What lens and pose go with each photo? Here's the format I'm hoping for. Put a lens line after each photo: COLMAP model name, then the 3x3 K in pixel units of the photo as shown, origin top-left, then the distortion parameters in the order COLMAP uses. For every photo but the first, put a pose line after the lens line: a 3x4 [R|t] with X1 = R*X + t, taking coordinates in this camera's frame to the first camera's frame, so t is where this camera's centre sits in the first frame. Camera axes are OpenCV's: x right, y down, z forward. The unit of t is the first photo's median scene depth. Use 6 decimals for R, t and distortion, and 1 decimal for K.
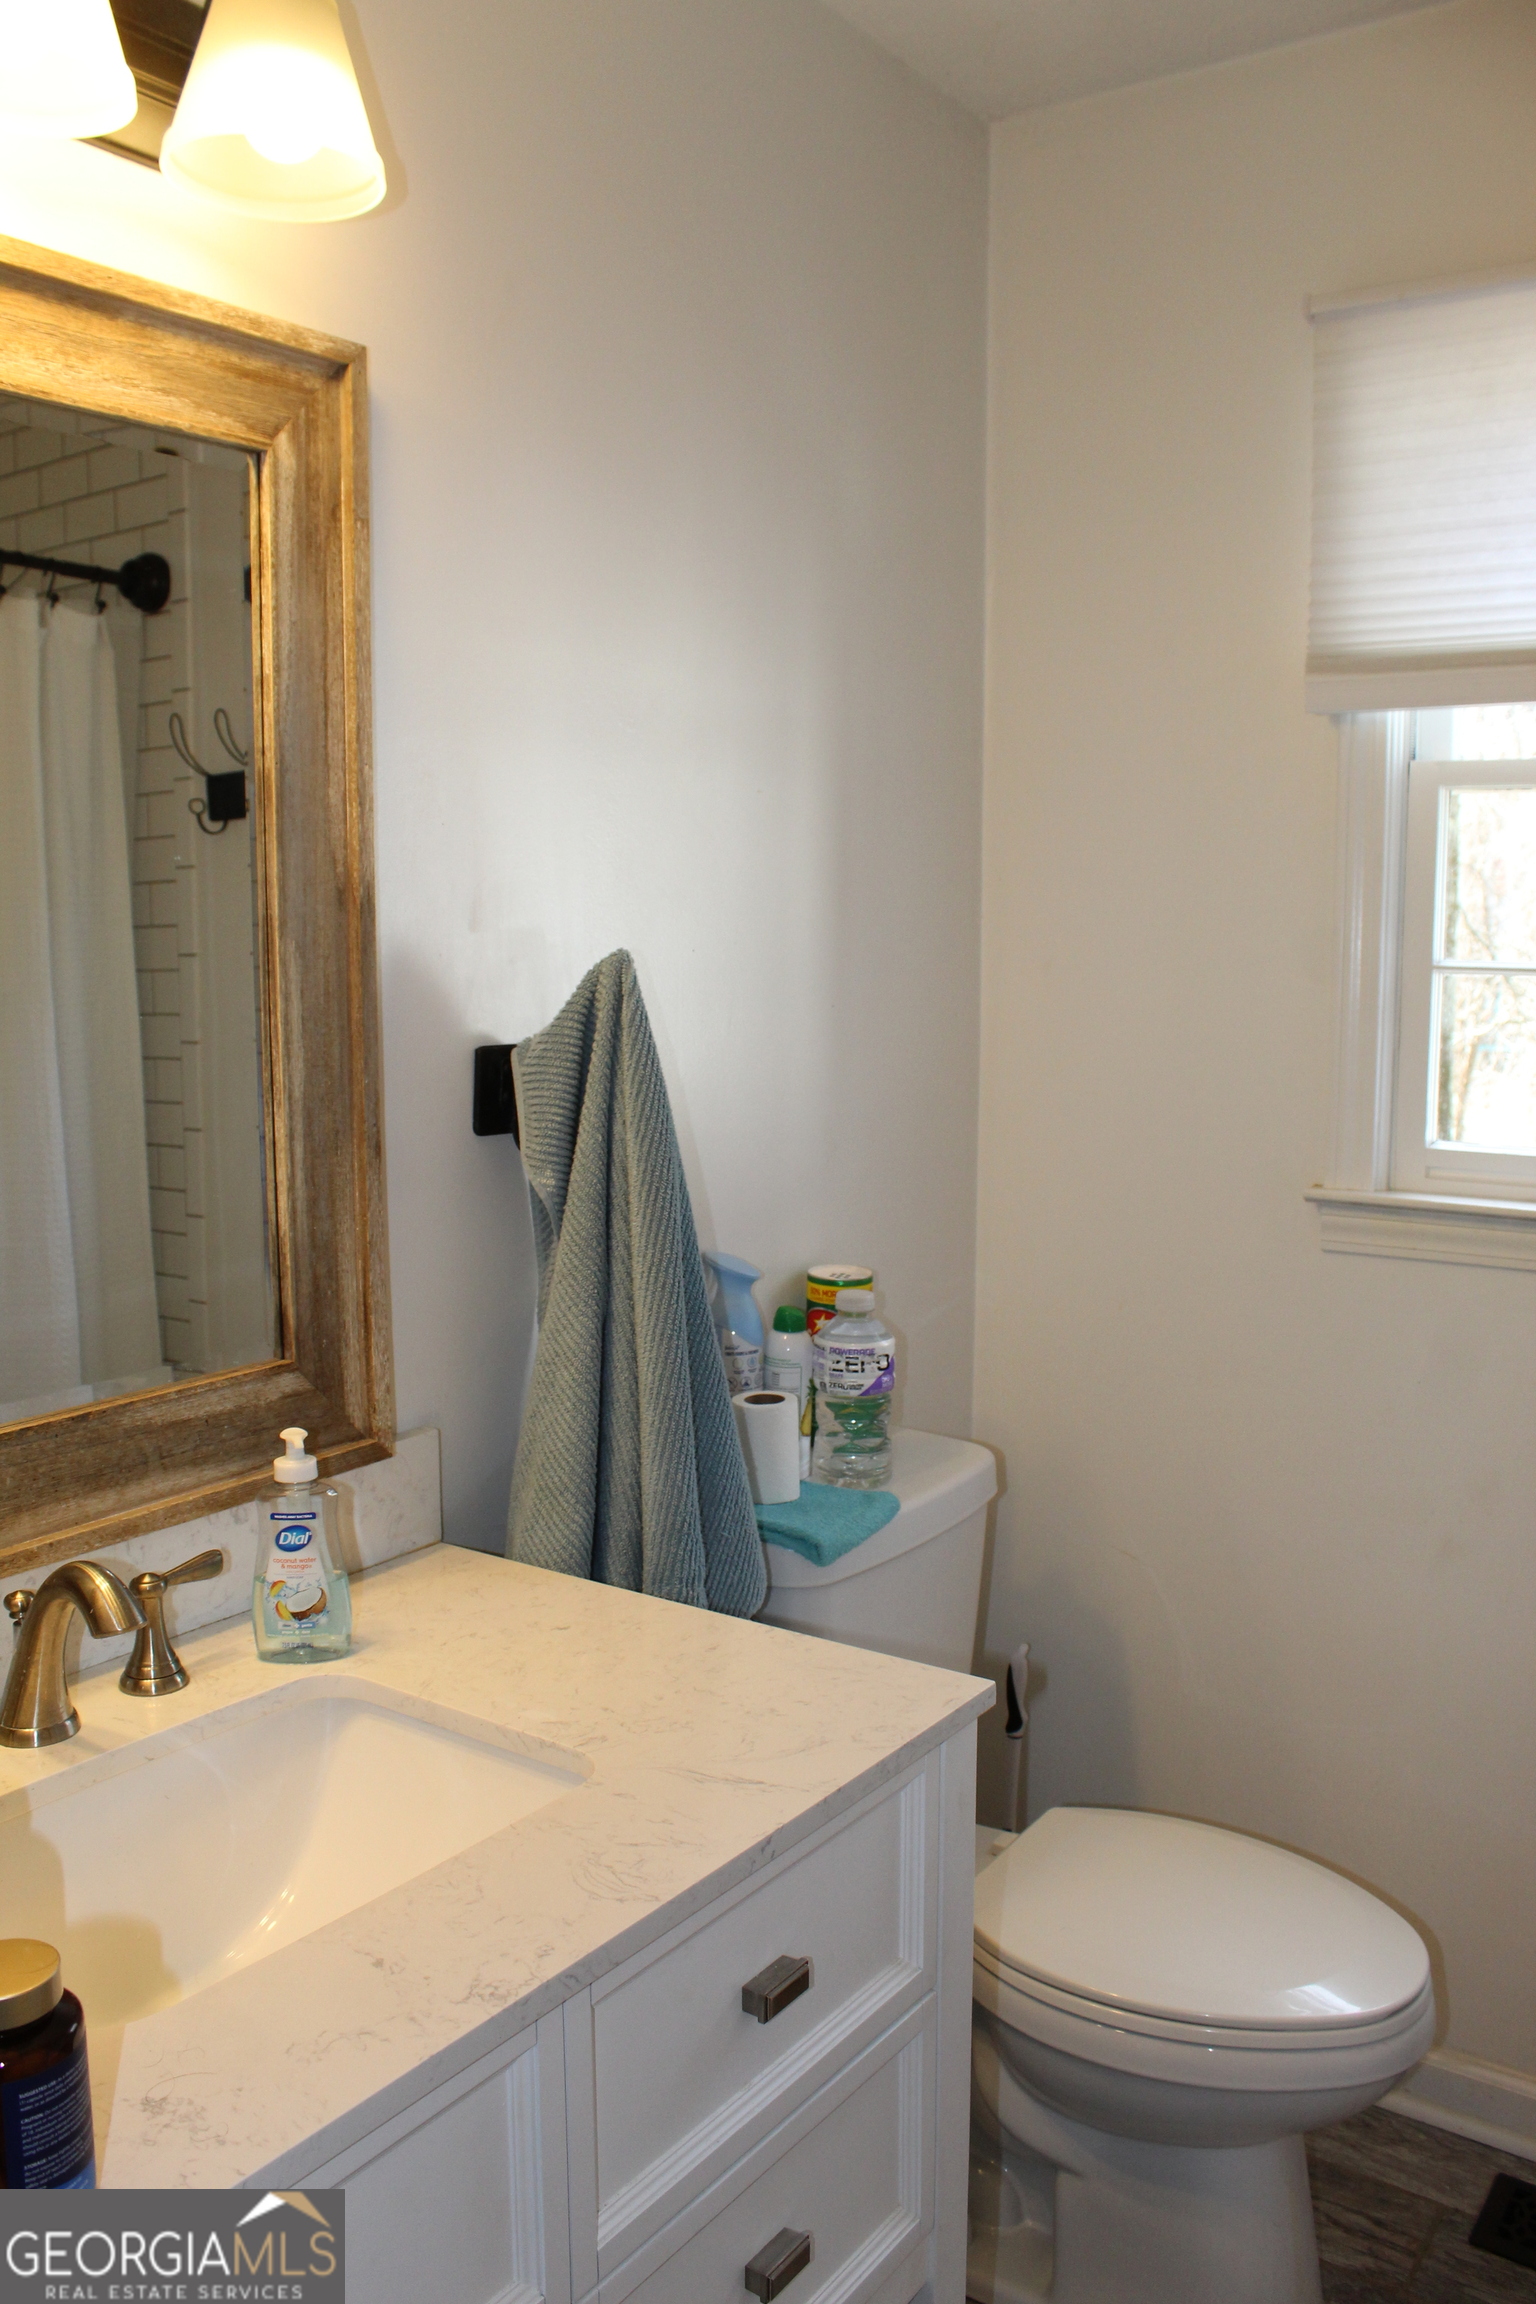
lens RADIAL K [[1904.7, 0, 768.0], [0, 1904.7, 1152.0], [0, 0, 1]] dist [-0.159753, 0.141373]
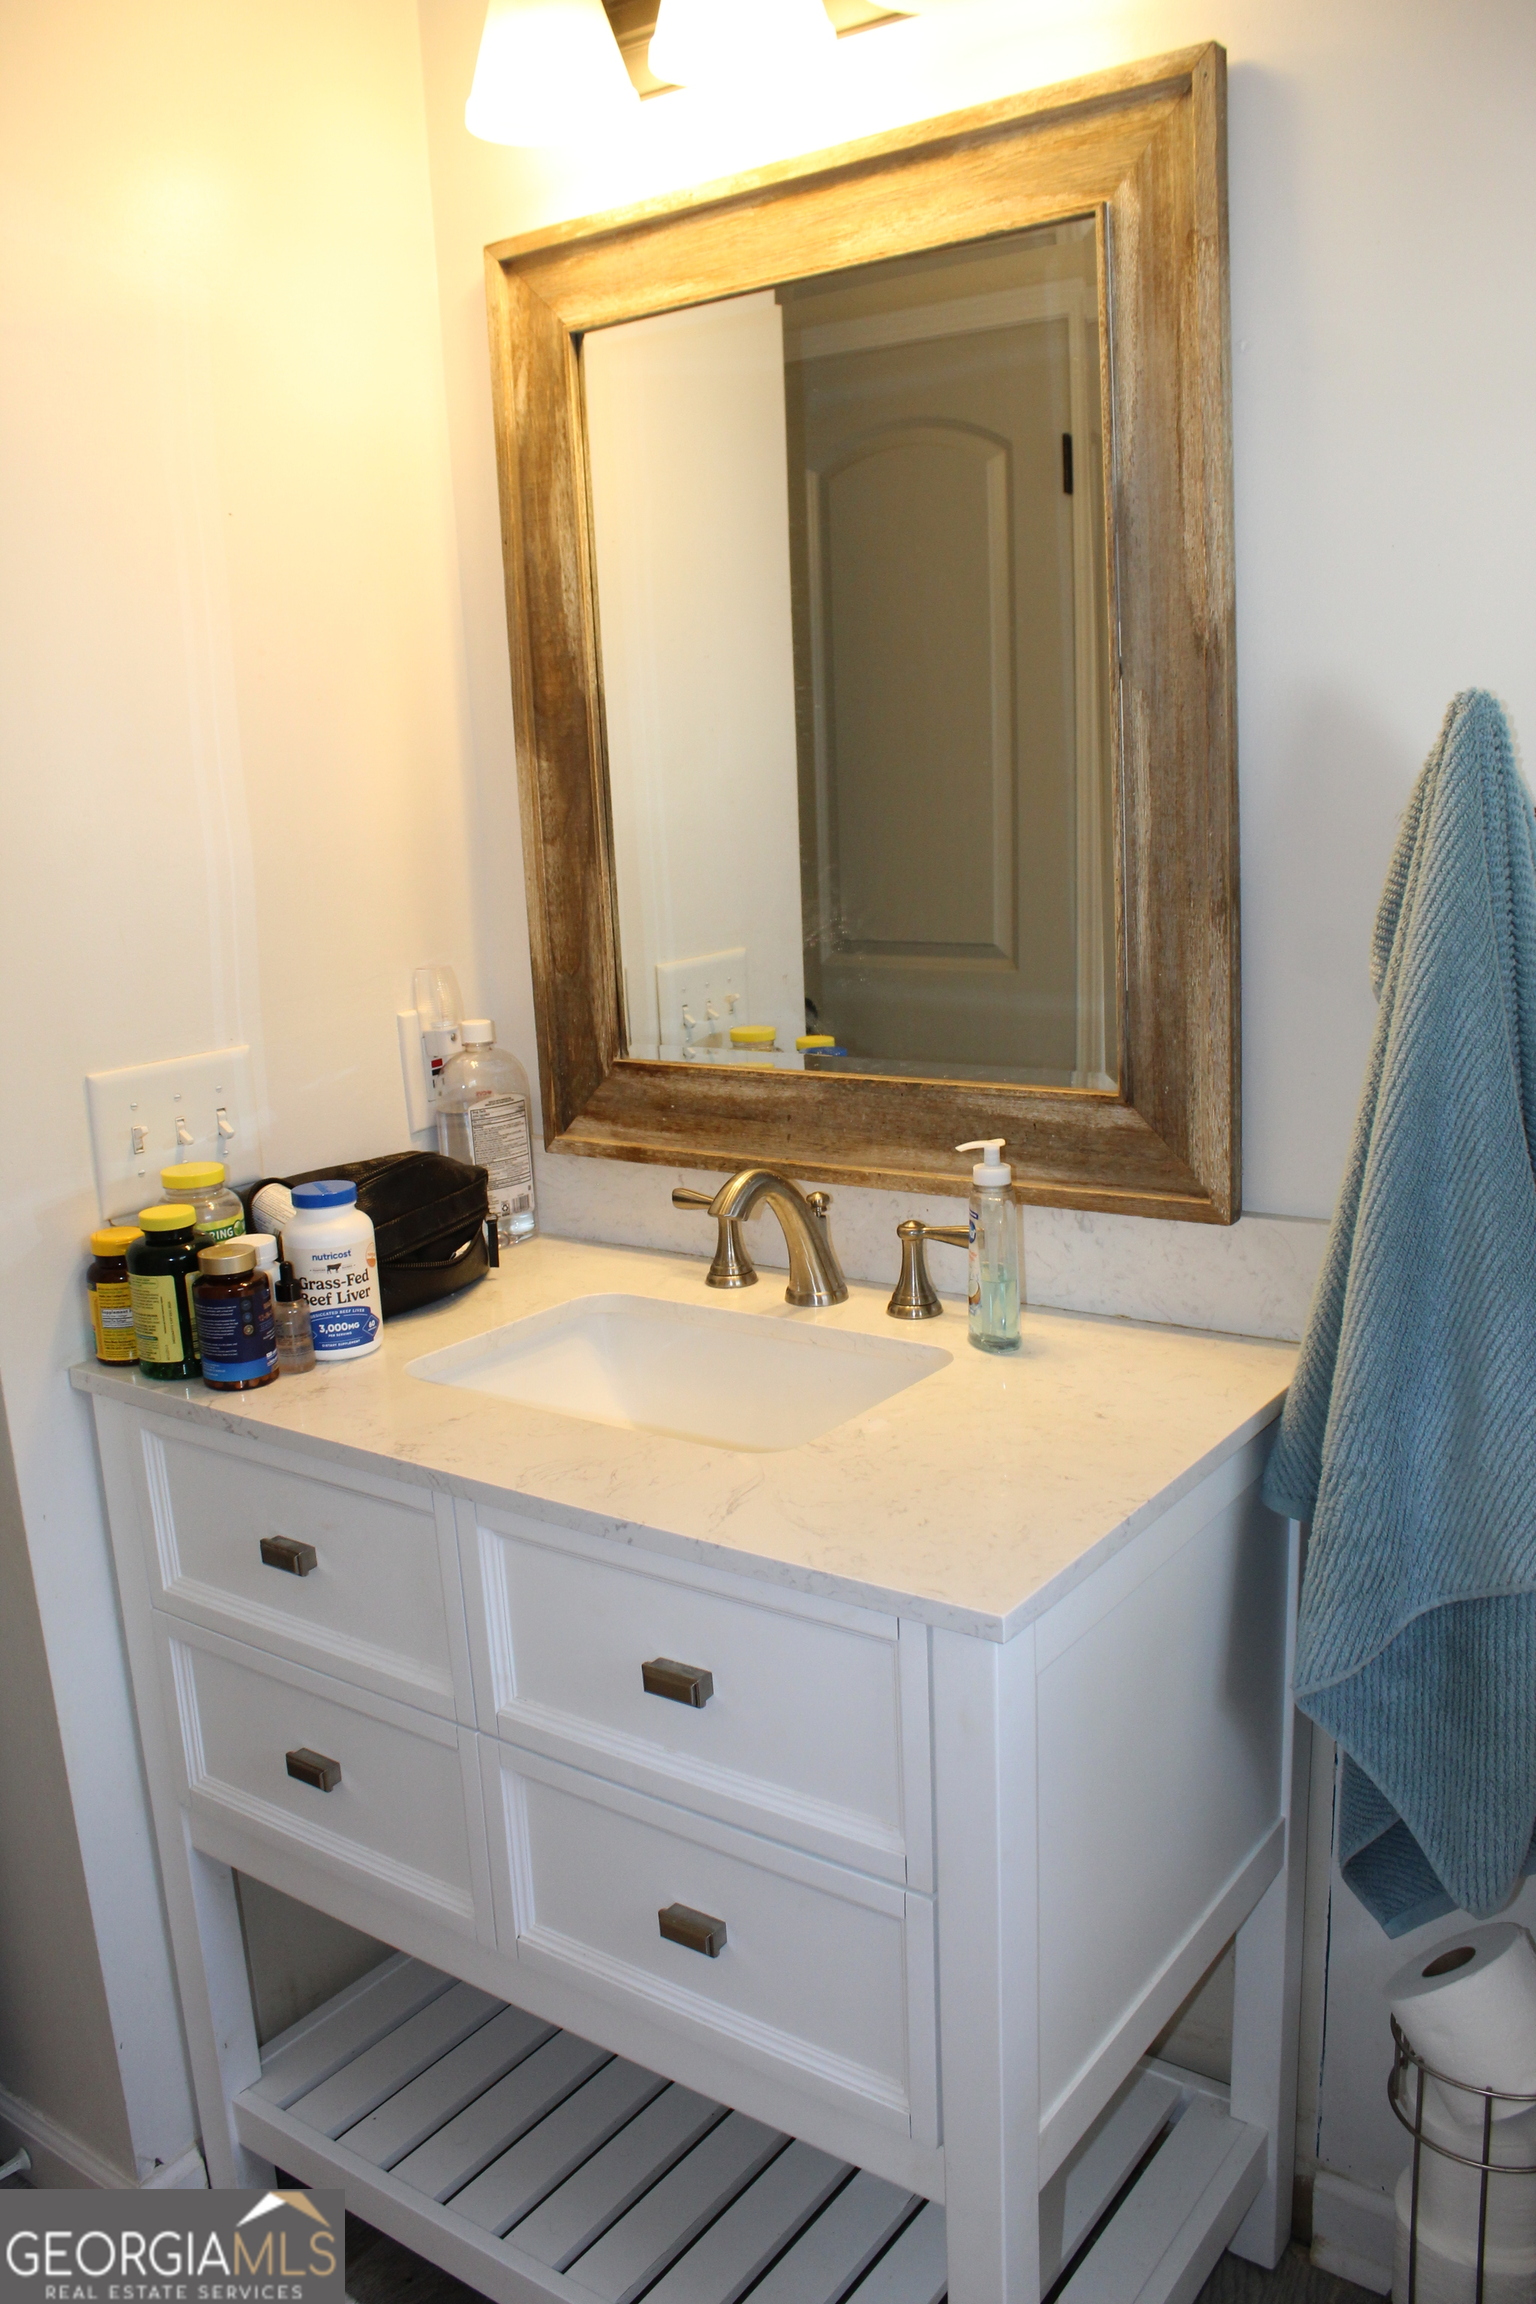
lens RADIAL K [[1904.7, 0, 768.0], [0, 1904.7, 1152.0], [0, 0, 1]] dist [-0.159753, 0.141373]
pose [[-0.016790, 0.212139, -0.977095, 0.796411], [-0.067785, 0.974743, 0.212793, -0.070693], [0.997559, 0.069806, -0.001986, 0.813251]]
